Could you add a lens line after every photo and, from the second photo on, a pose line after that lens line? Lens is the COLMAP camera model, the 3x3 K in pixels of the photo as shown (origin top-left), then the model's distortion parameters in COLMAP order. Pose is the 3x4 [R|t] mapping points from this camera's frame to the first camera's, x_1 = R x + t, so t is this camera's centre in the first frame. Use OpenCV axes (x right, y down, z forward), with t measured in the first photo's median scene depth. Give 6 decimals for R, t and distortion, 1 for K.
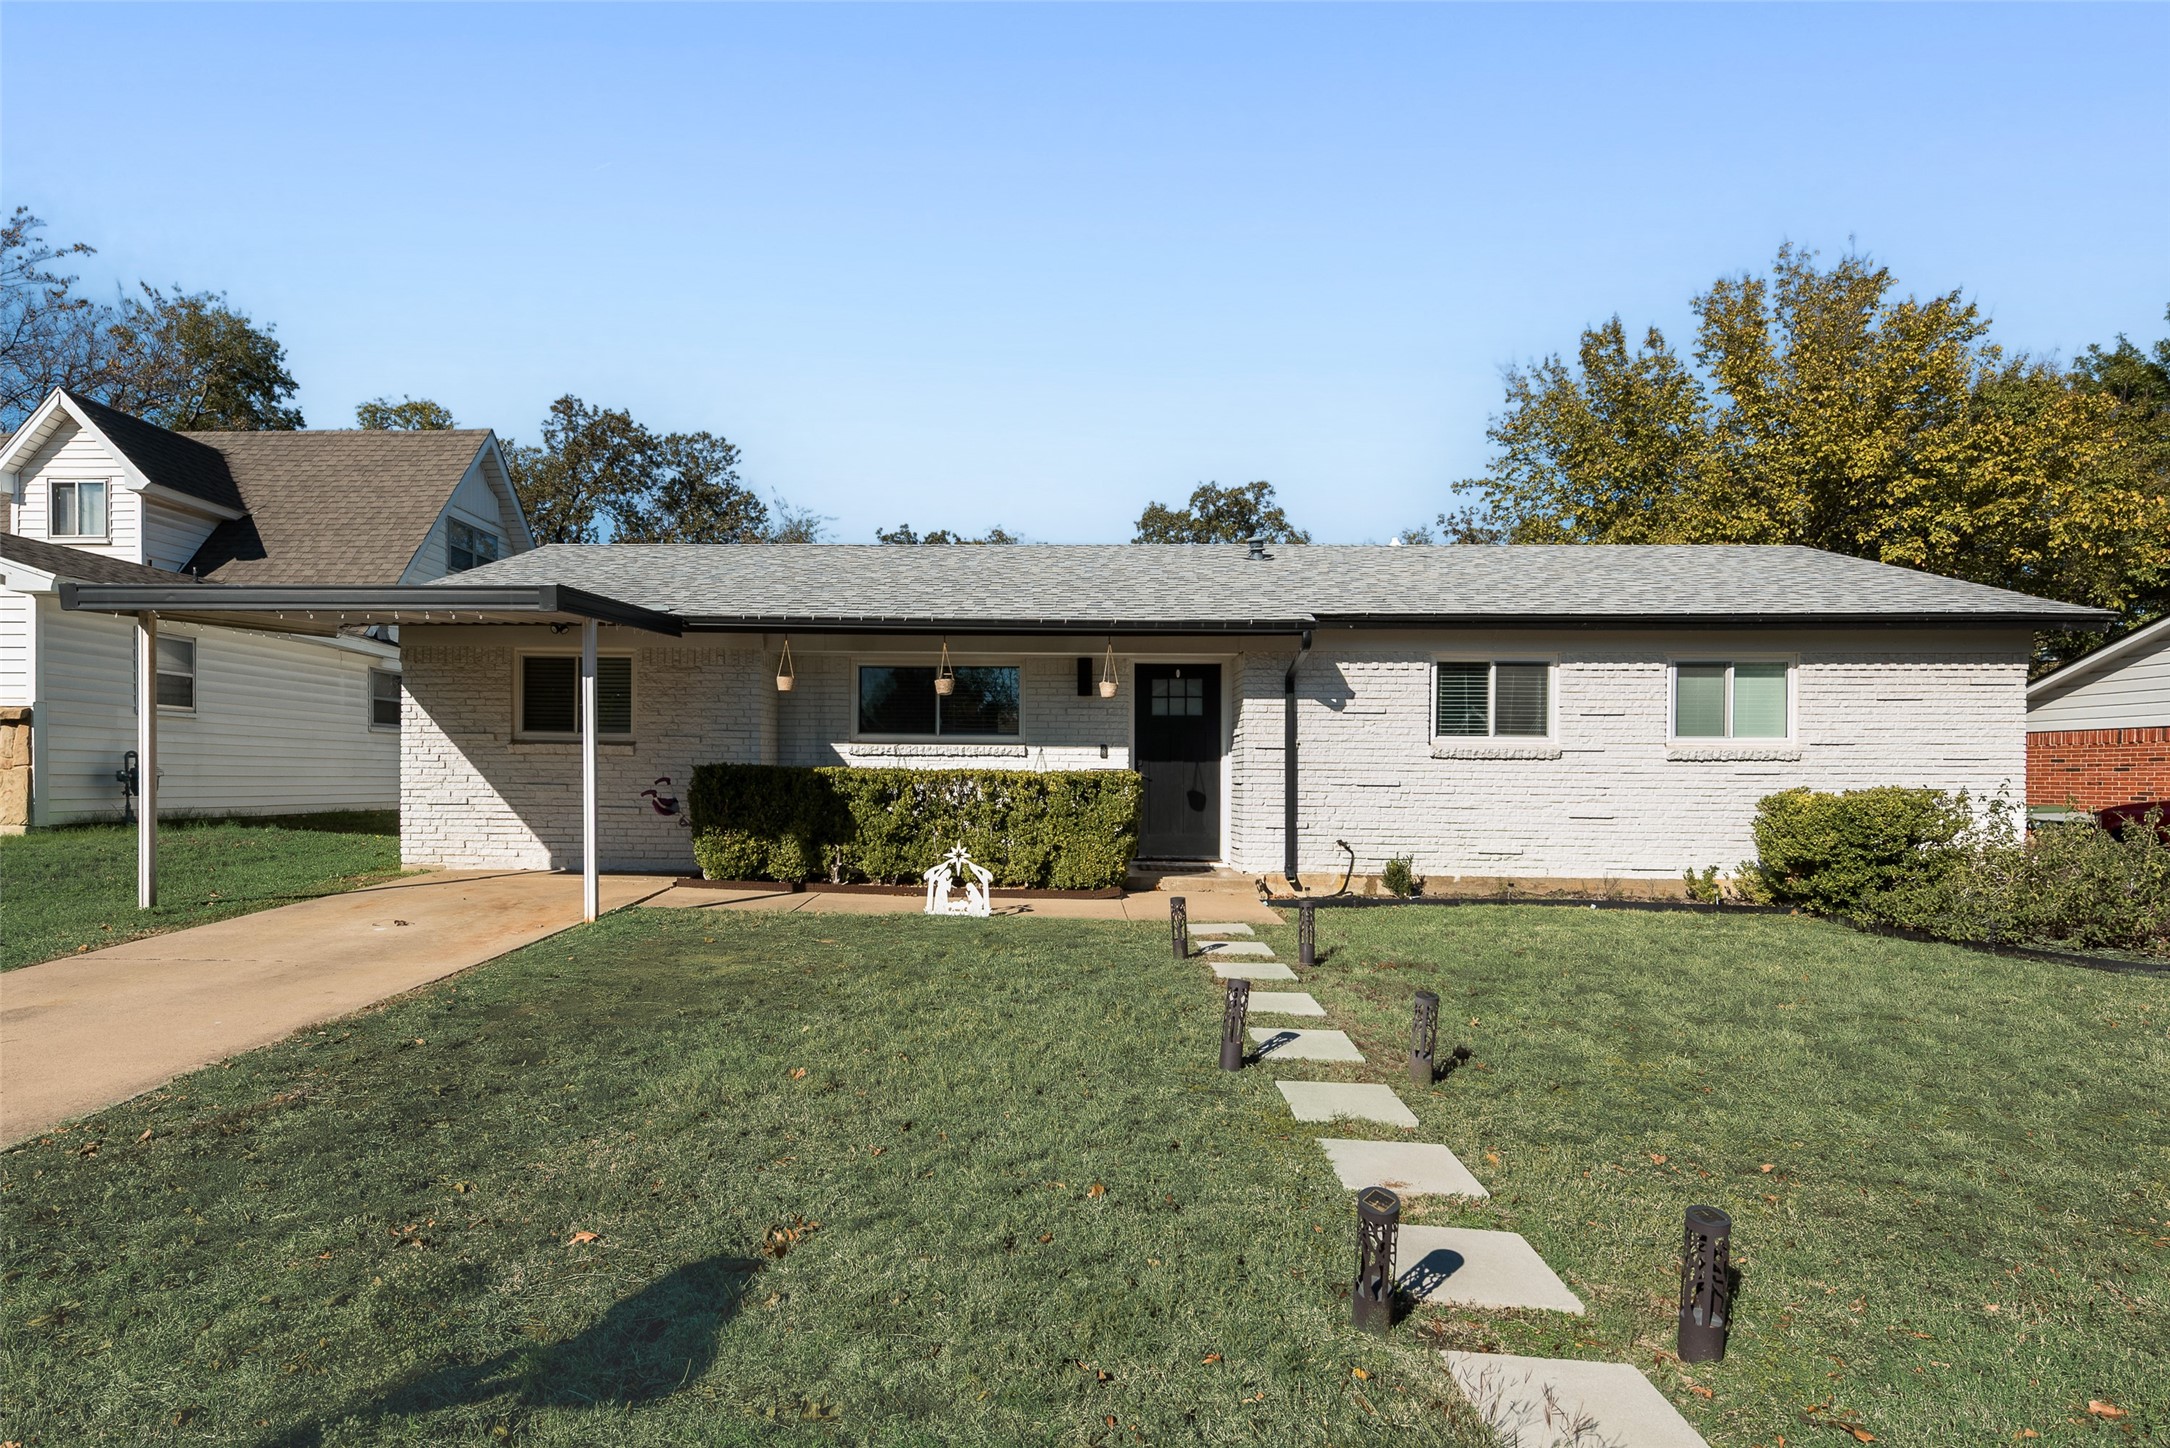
lens RADIAL K [[1157.7, 0, 1083.2], [0, 1157.7, 797.0], [0, 0, 1]] dist [0.004534, 0.000829]
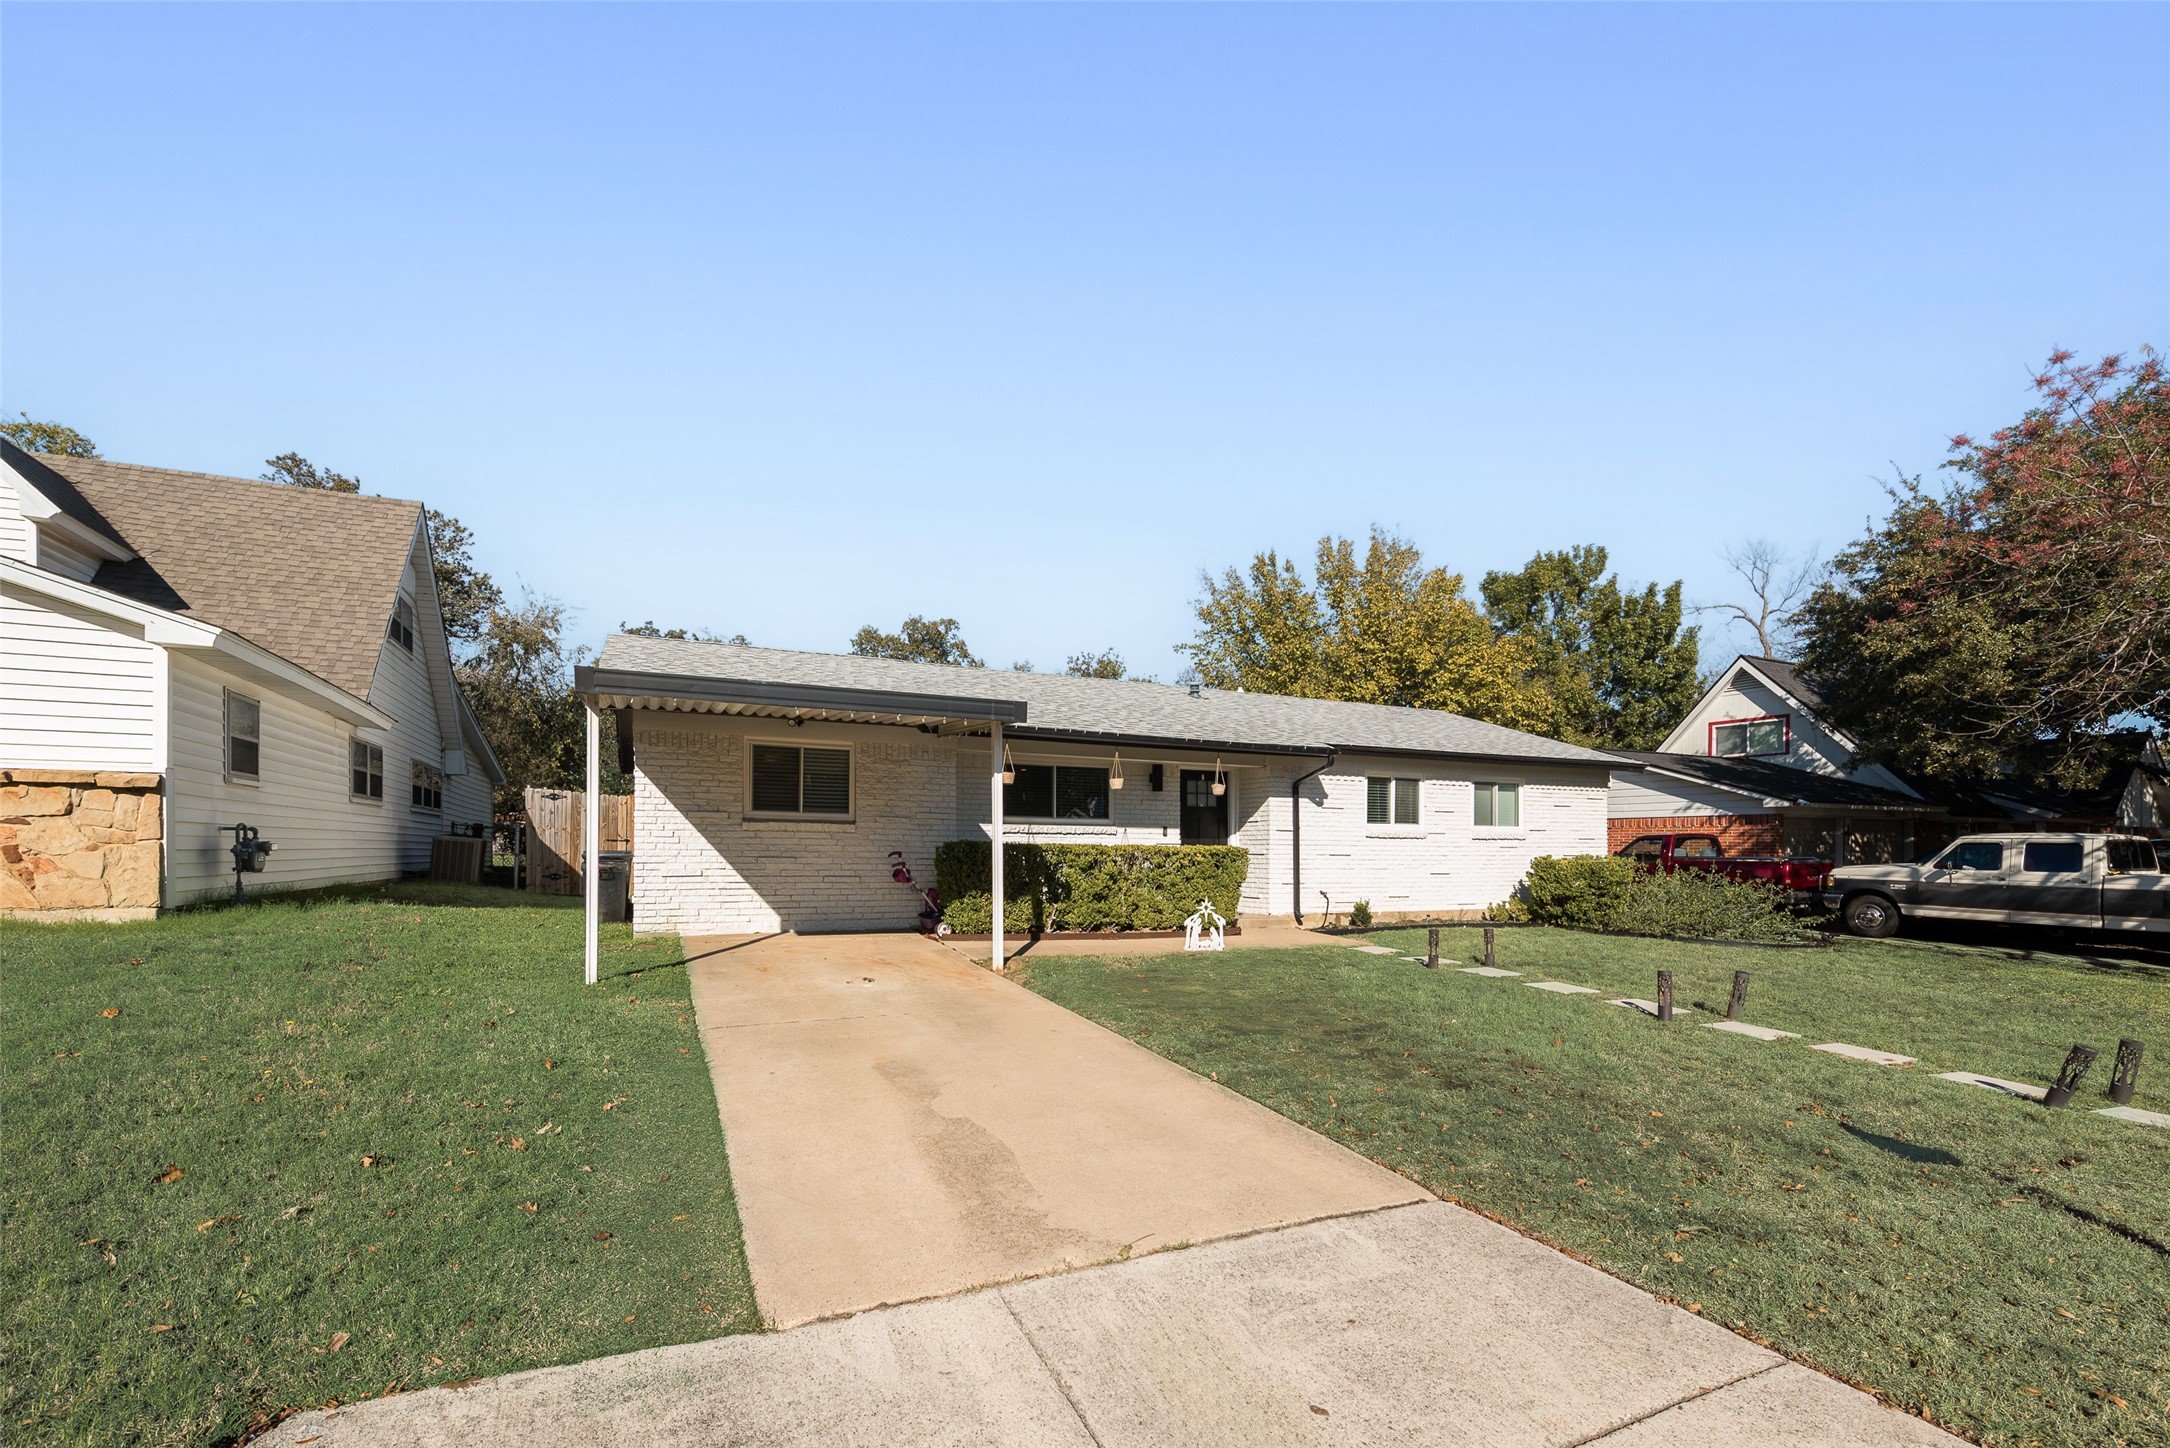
lens RADIAL K [[903.6, 0, 1084.2], [0, 903.6, 837.7], [0, 0, 1]] dist [0.005009, -0.000039]
pose [[0.894128, 0.003433, 0.447798, -0.590513], [0.005845, 0.999796, -0.019336, -0.011349], [-0.447773, 0.019906, 0.893926, 0.069679]]
